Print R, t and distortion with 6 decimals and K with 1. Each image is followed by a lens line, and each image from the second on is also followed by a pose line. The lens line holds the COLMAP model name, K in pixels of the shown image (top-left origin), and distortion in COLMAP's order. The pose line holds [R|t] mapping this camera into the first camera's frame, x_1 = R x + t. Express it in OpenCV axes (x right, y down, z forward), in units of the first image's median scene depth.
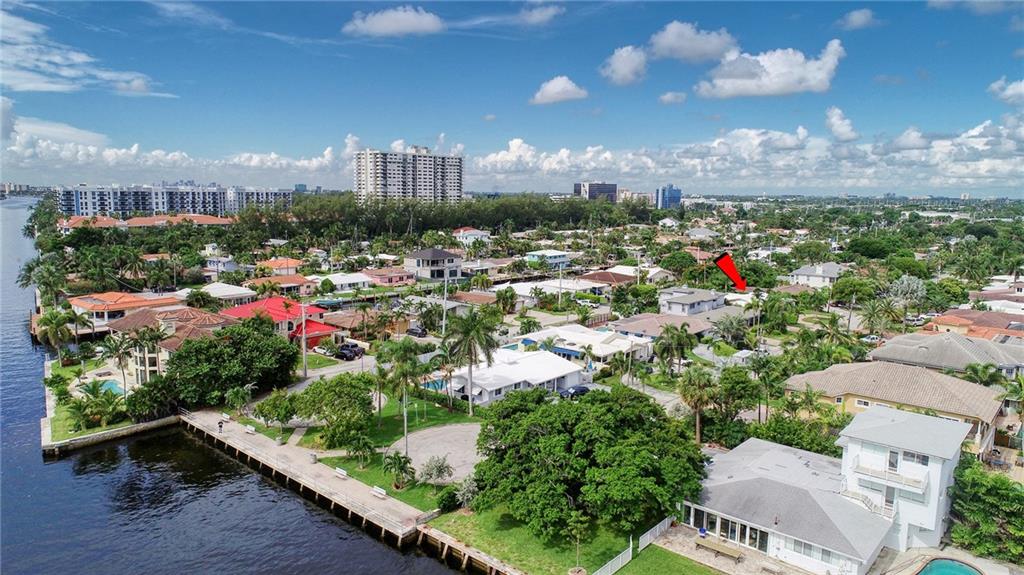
lens RADIAL K [[686.6, 0, 508.0], [0, 686.6, 285.9], [0, 0, 1]] dist [-0.001648, -0.002103]
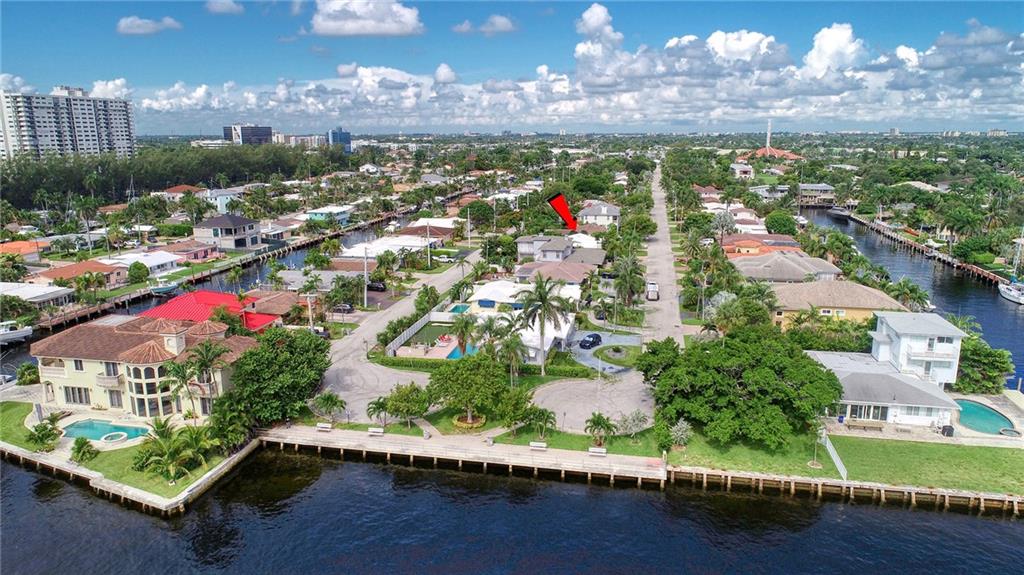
lens RADIAL K [[692.2, 0, 512.0], [0, 692.2, 287.5], [0, 0, 1]] dist [0.000246, -0.001825]
pose [[0.865302, -0.124905, 0.485439, -0.240369], [0.082870, 0.990776, 0.107213, -0.027497], [-0.494353, -0.052543, 0.867672, 0.033187]]
